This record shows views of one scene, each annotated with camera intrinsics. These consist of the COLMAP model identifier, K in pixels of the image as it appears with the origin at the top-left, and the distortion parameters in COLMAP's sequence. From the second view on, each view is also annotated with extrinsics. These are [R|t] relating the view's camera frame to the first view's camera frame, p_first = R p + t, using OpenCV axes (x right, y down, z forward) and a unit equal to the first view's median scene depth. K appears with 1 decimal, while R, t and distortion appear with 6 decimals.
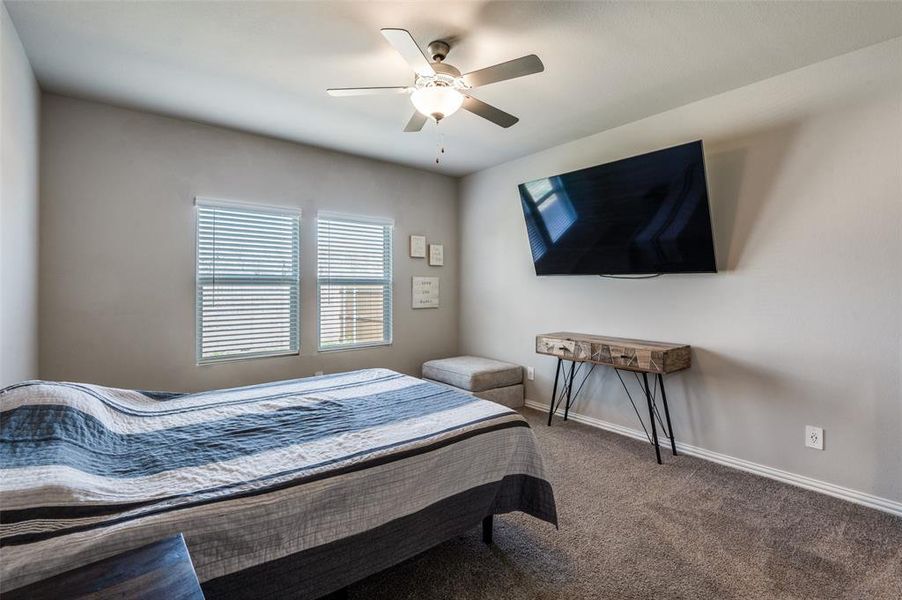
lens RADIAL K [[409.2, 0, 451.9], [0, 409.2, 285.7], [0, 0, 1]] dist [-0.012959, -0.001441]
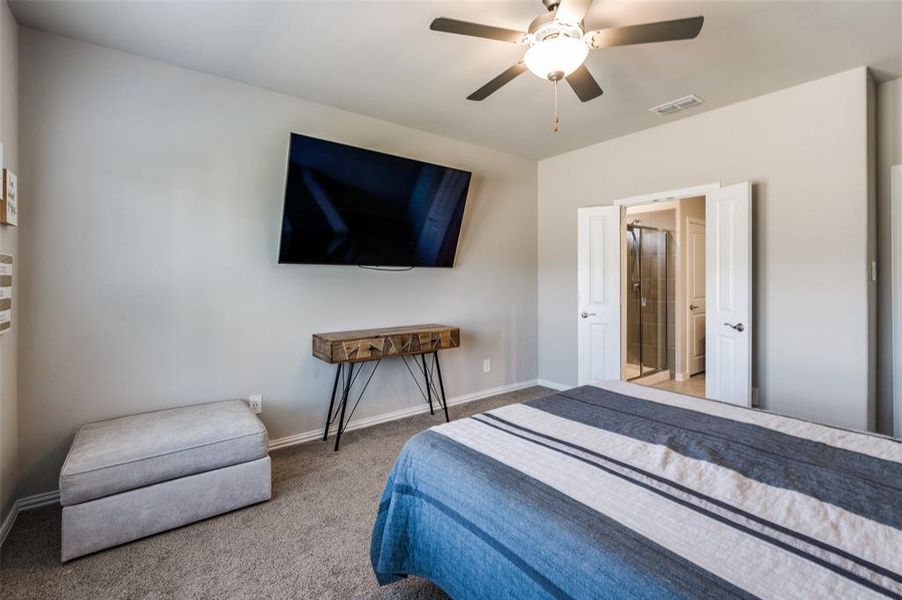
lens RADIAL K [[409.2, 0, 451.9], [0, 409.2, 285.7], [0, 0, 1]] dist [-0.012959, -0.001441]
pose [[-0.000289, -0.013185, 0.999913, -0.644303], [-0.000598, 0.999913, 0.013184, 0.007691], [-1.000000, -0.000594, -0.000296, 0.880078]]
